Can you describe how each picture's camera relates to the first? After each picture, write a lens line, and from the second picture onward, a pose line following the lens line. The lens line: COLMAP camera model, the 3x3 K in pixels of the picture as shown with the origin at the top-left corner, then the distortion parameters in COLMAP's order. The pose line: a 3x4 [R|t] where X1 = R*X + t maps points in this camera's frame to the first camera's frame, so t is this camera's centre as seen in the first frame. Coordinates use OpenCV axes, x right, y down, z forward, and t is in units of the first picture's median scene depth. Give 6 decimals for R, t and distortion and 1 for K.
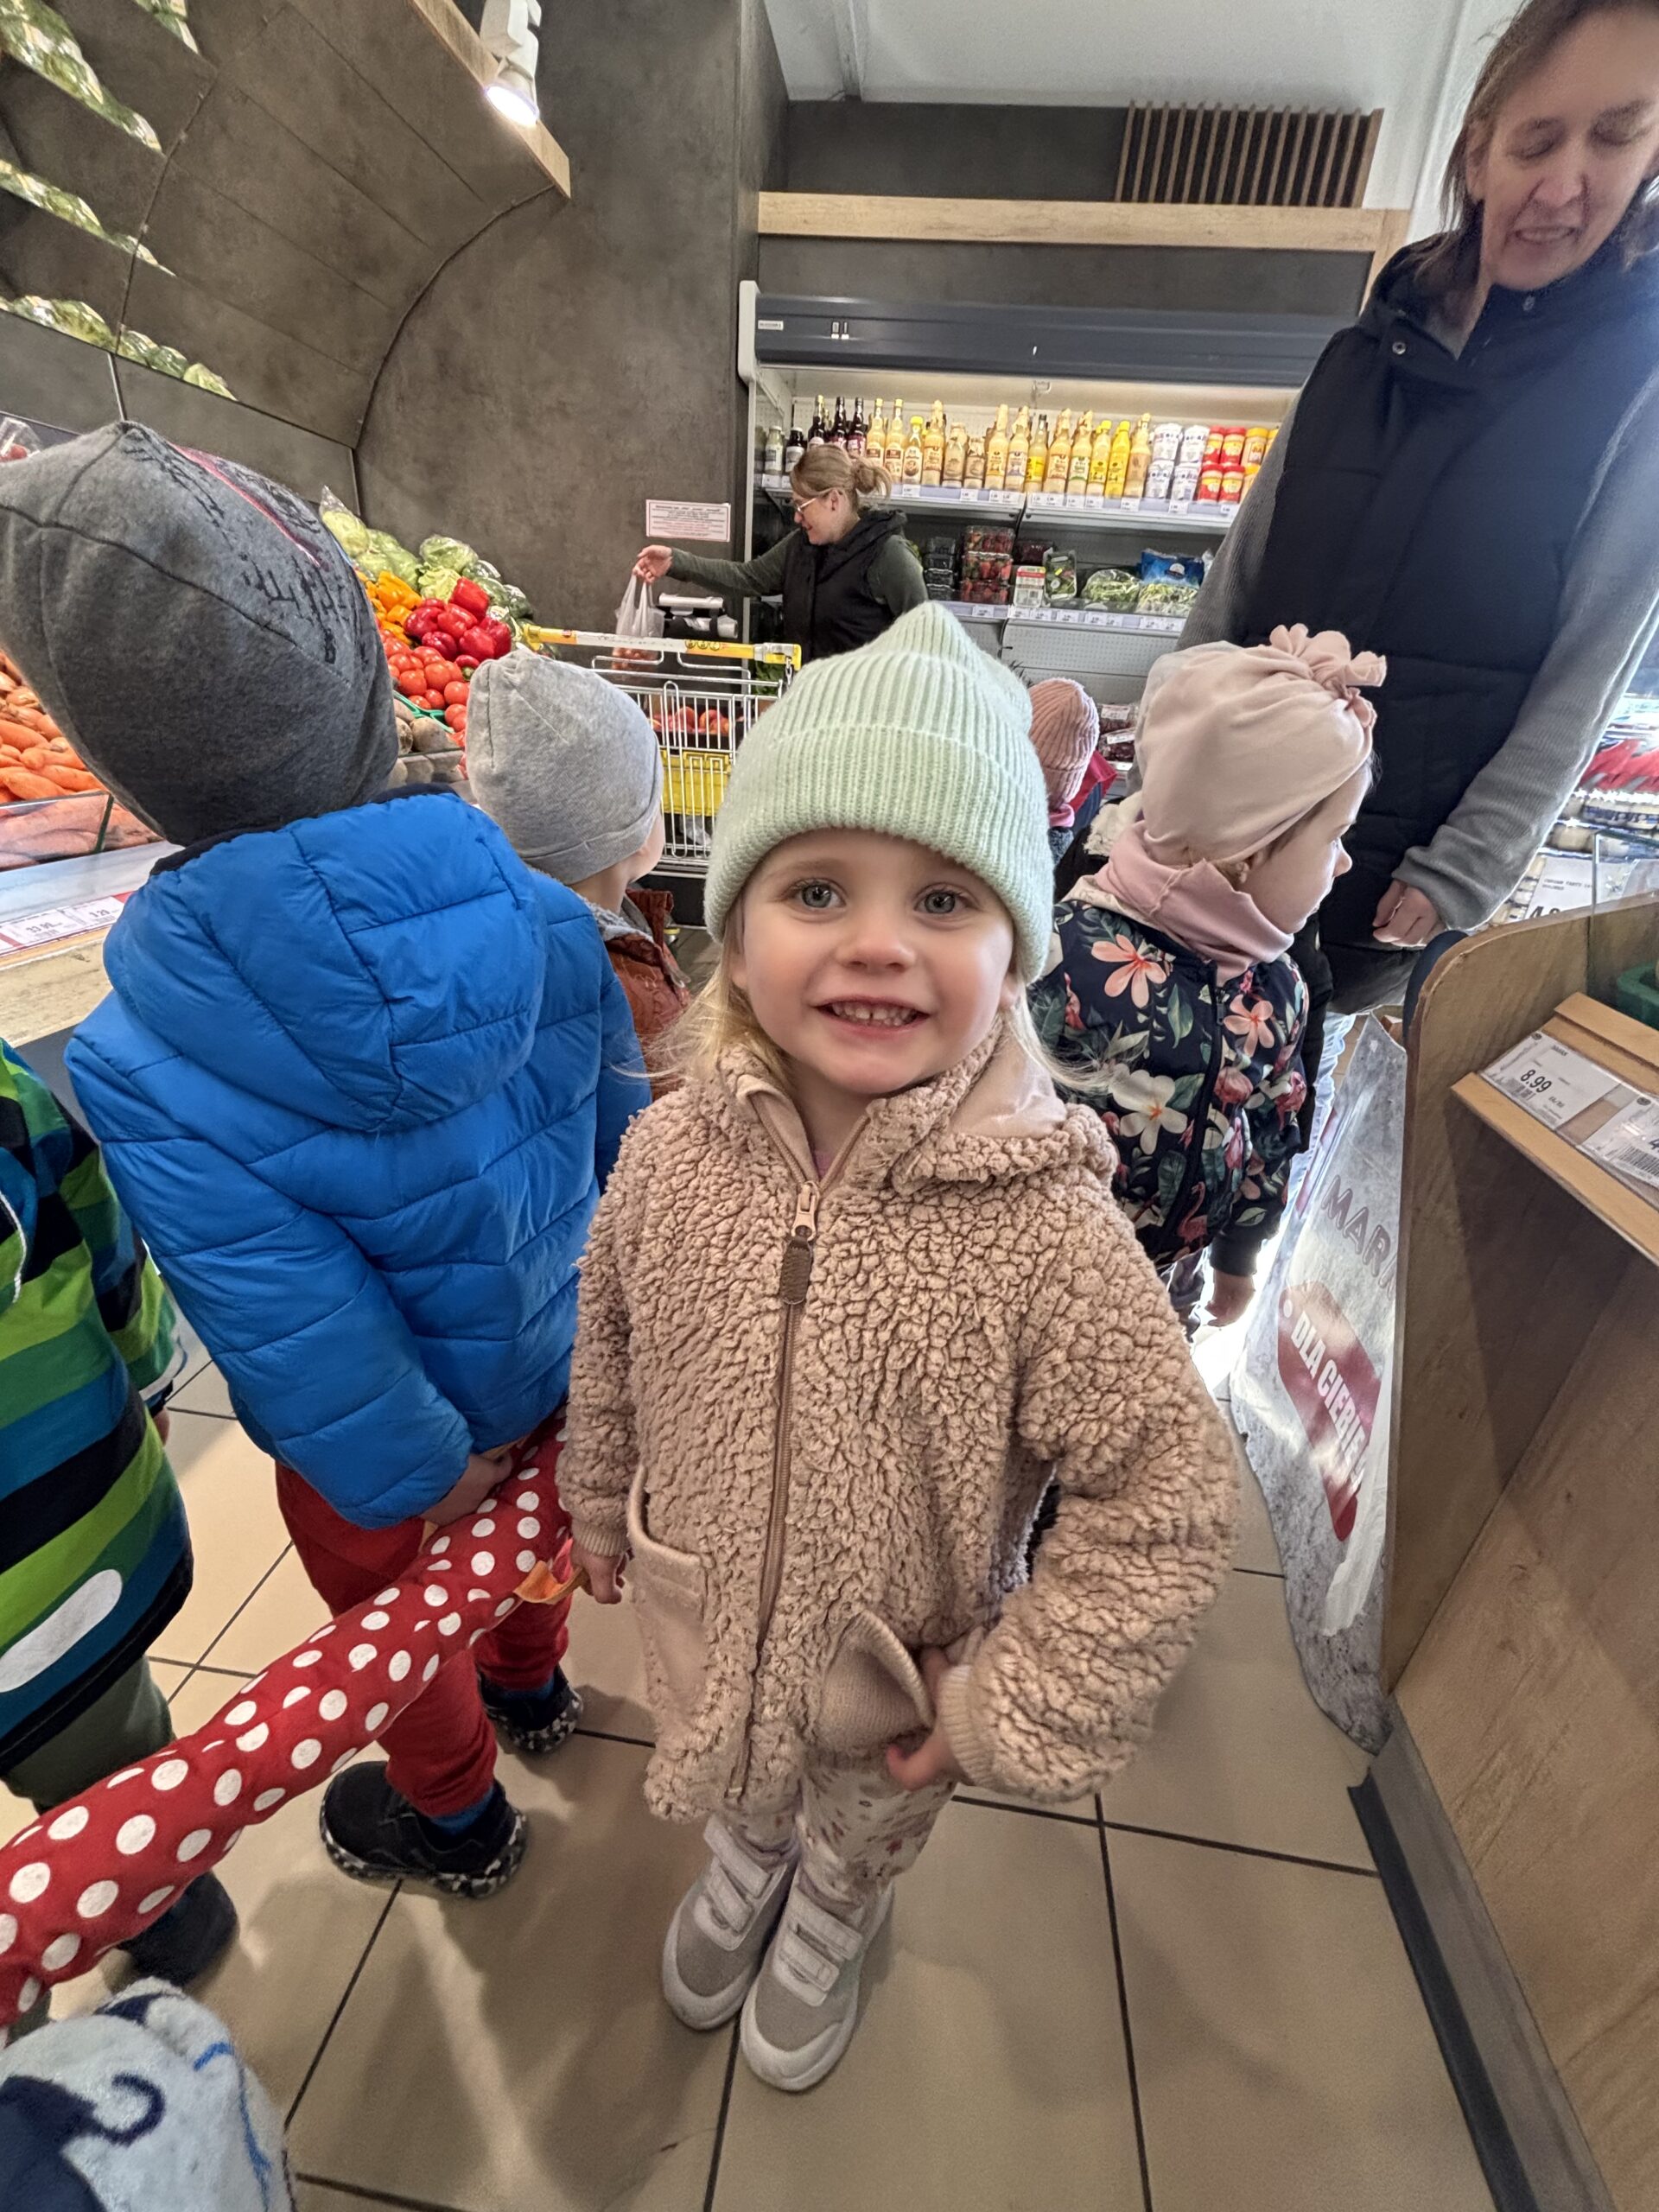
lens RADIAL K [[898.8, 0, 854.6], [0, 898.8, 1098.8], [0, 0, 1]] dist [-0.002066, 0.001008]
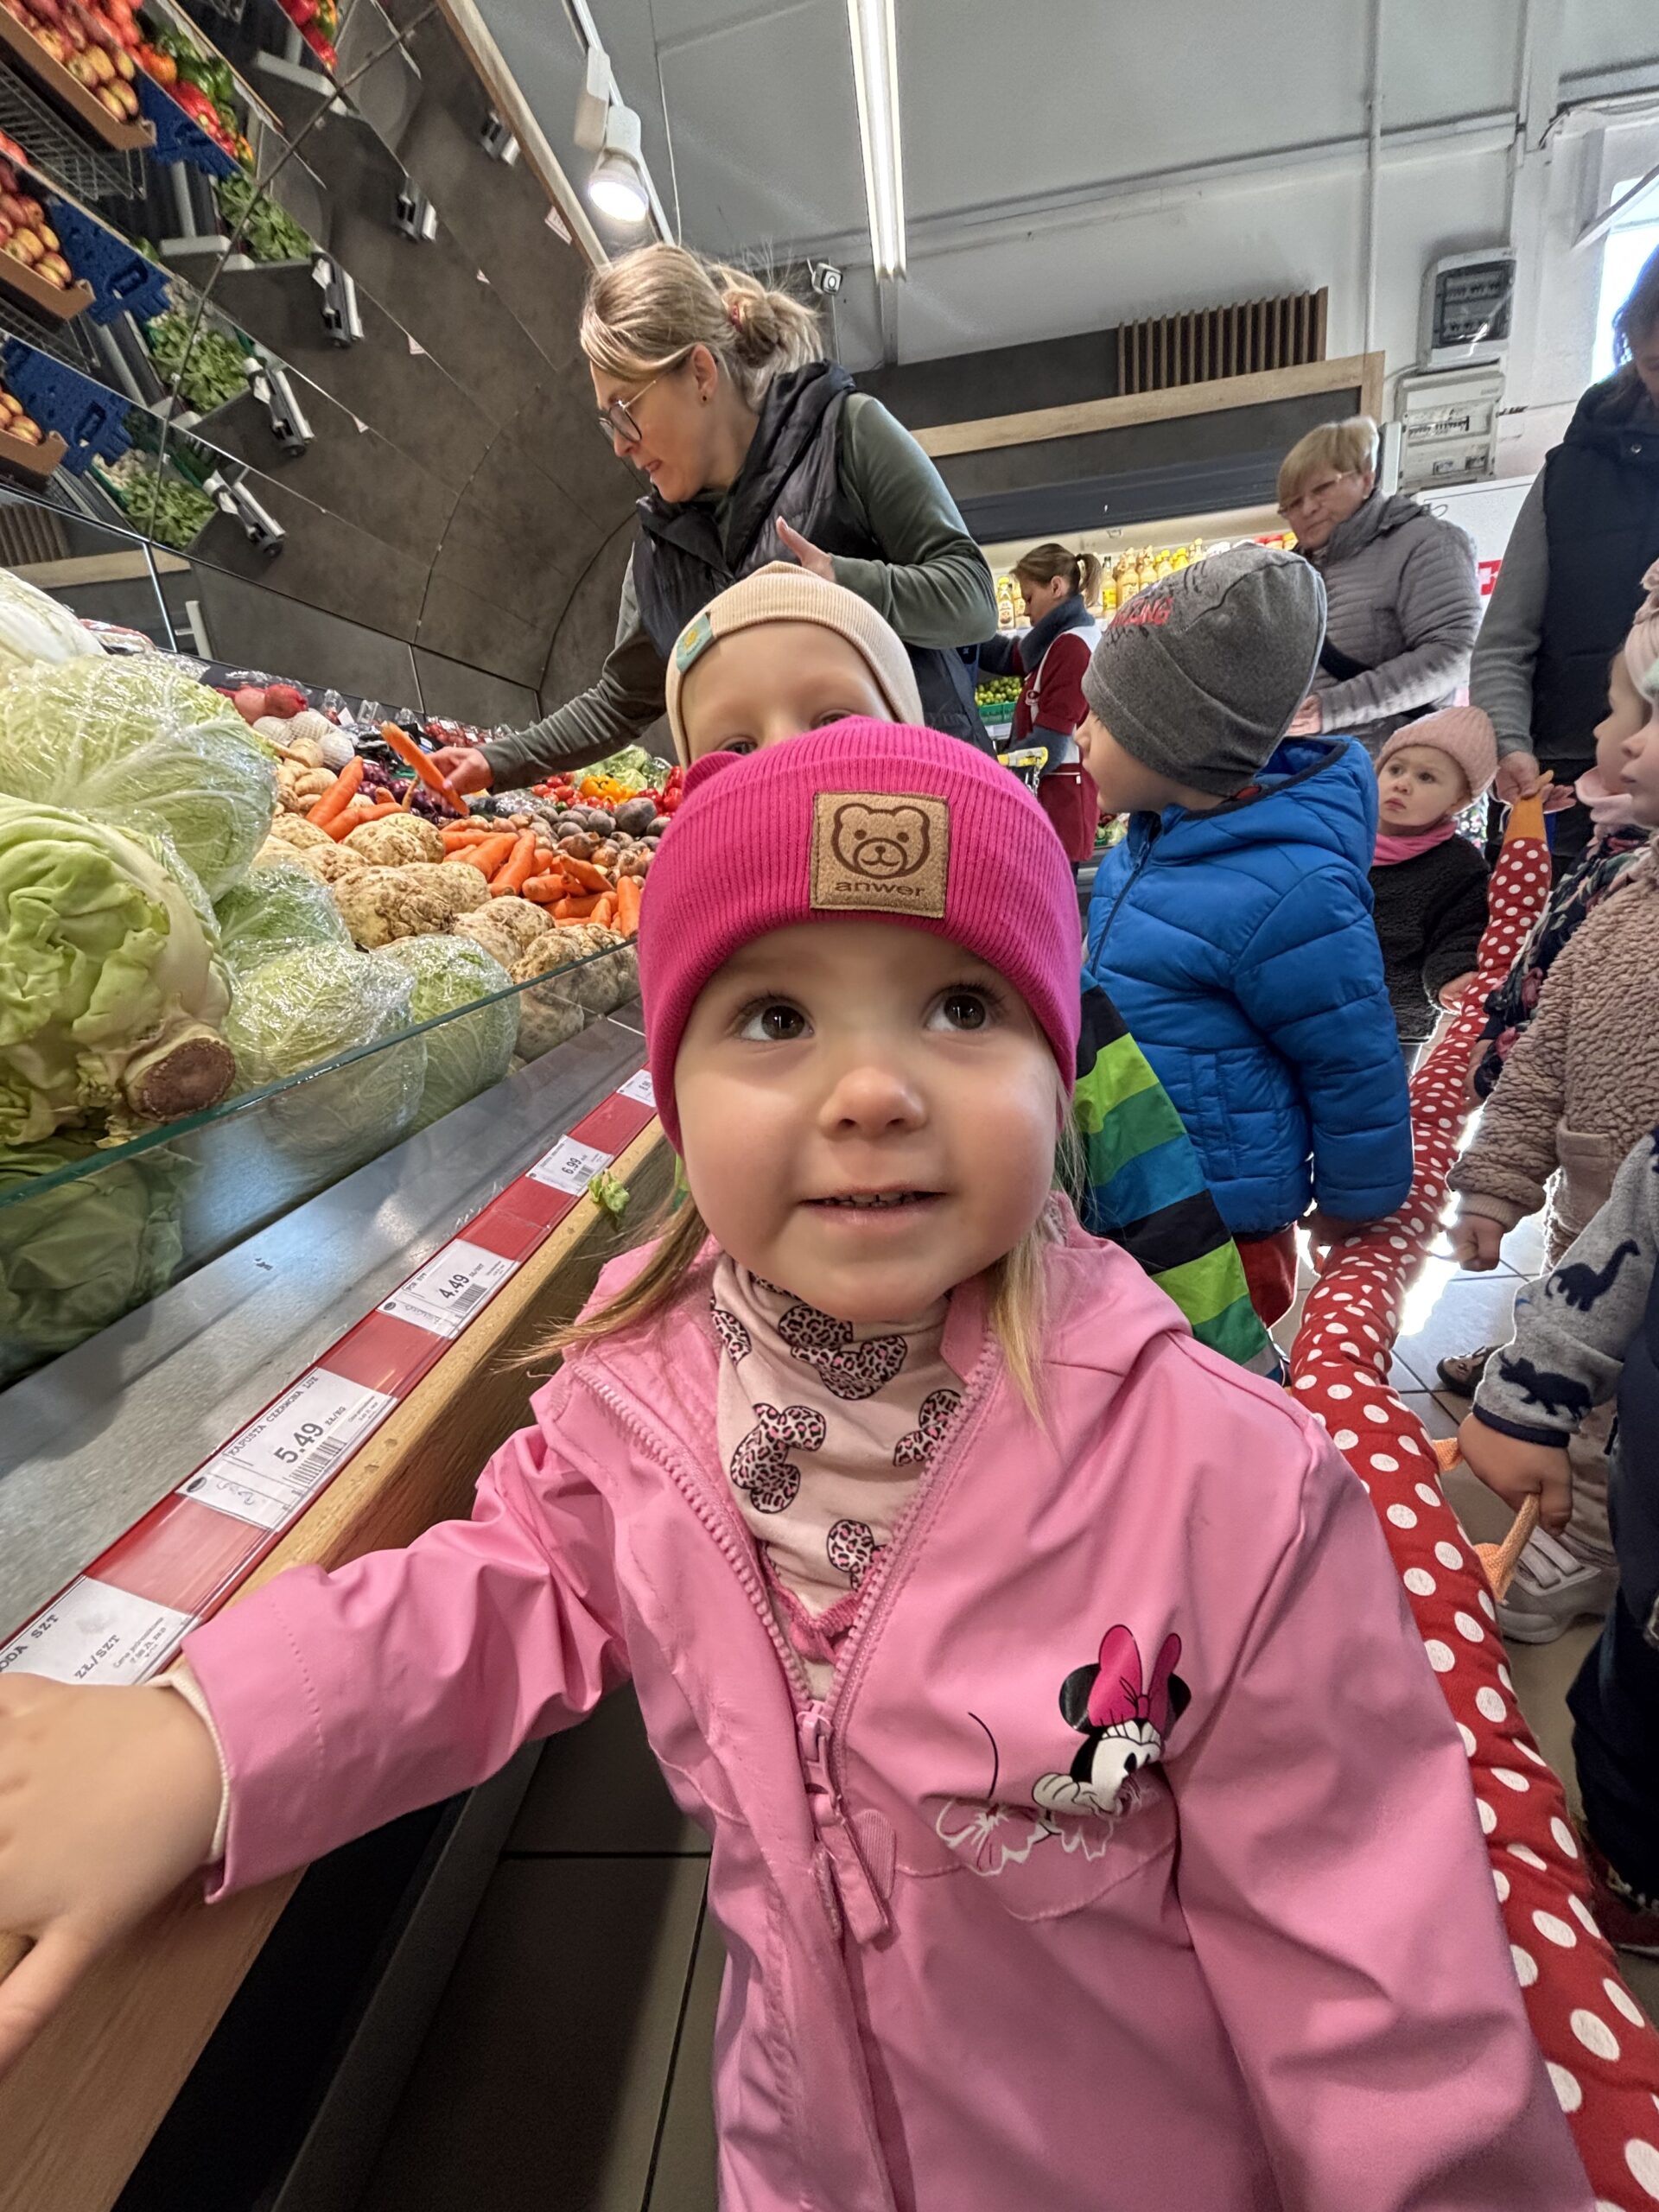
lens RADIAL K [[898.8, 0, 844.9], [0, 898.8, 1087.5], [0, 0, 1]] dist [-0.002066, 0.001008]
pose [[0.982727, -0.184809, -0.009628, -0.241218], [0.180639, 0.969260, -0.167048, 0.050157], [0.040204, 0.162424, 0.985902, -0.066459]]
